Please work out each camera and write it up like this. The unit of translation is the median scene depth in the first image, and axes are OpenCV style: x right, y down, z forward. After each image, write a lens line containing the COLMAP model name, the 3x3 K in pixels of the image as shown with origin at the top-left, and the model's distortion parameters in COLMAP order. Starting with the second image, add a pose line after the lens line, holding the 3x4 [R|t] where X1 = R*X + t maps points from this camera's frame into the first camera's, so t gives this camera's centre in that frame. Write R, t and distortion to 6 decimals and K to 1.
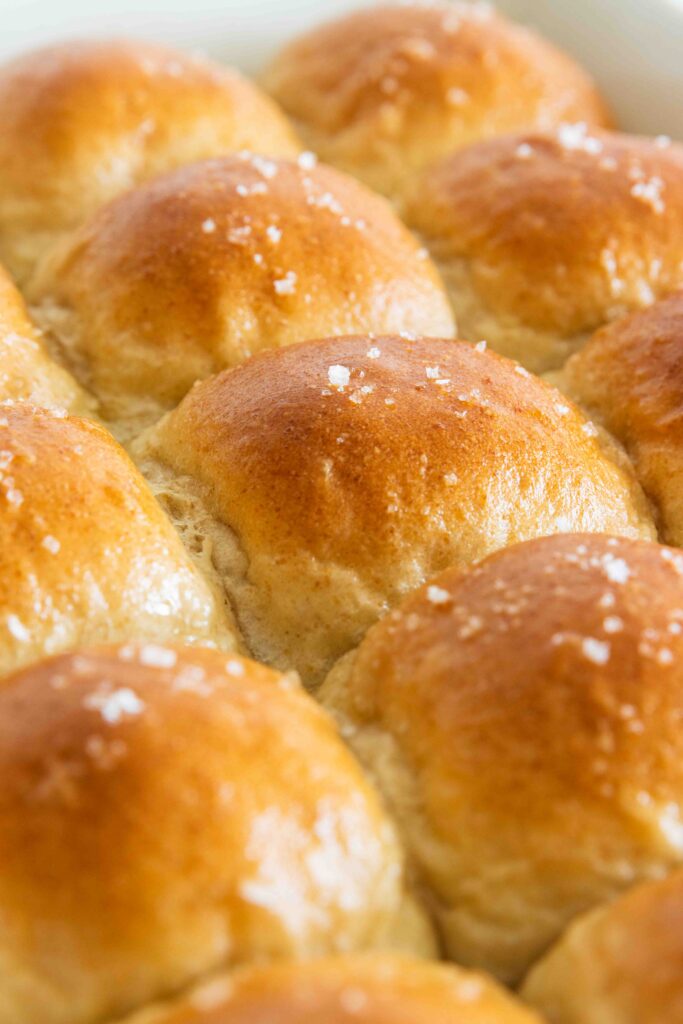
lens RADIAL K [[2769.8, 0, 341.9], [0, 2769.8, 511.3], [0, 0, 1]] dist [-0.135297, 0.000000]
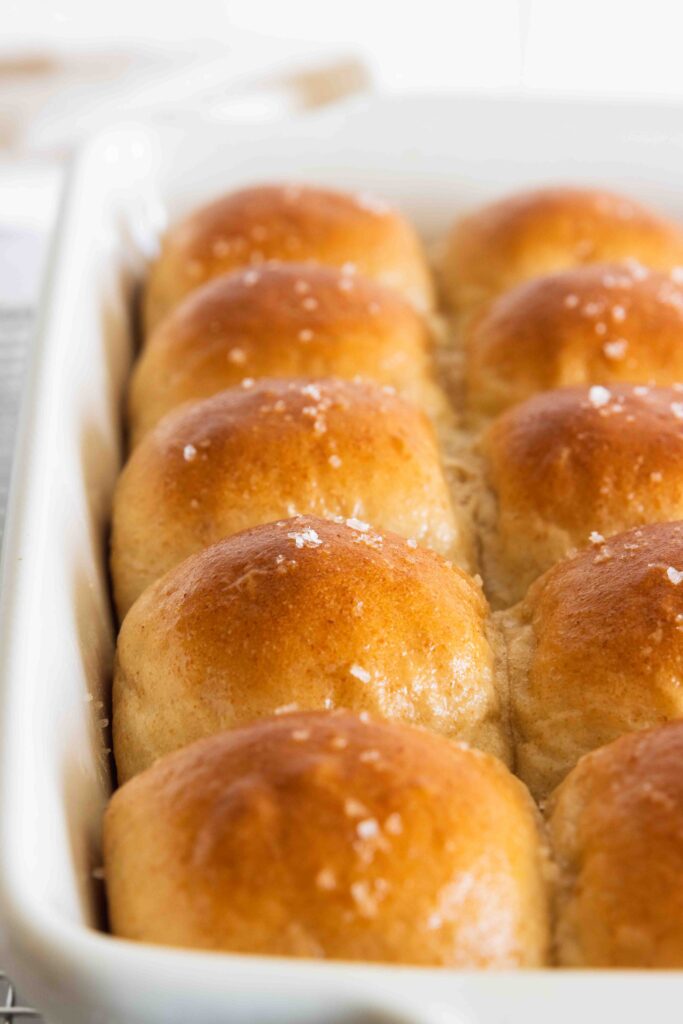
lens RADIAL K [[2769.8, 0, 341.3], [0, 2769.8, 512.1], [0, 0, 1]] dist [-0.135297, 0.000000]
pose [[0.934135, 0.152316, -0.322787, 0.325258], [-0.193015, 0.976301, -0.097885, 0.161041], [0.300228, 0.153740, 0.941396, -0.264328]]
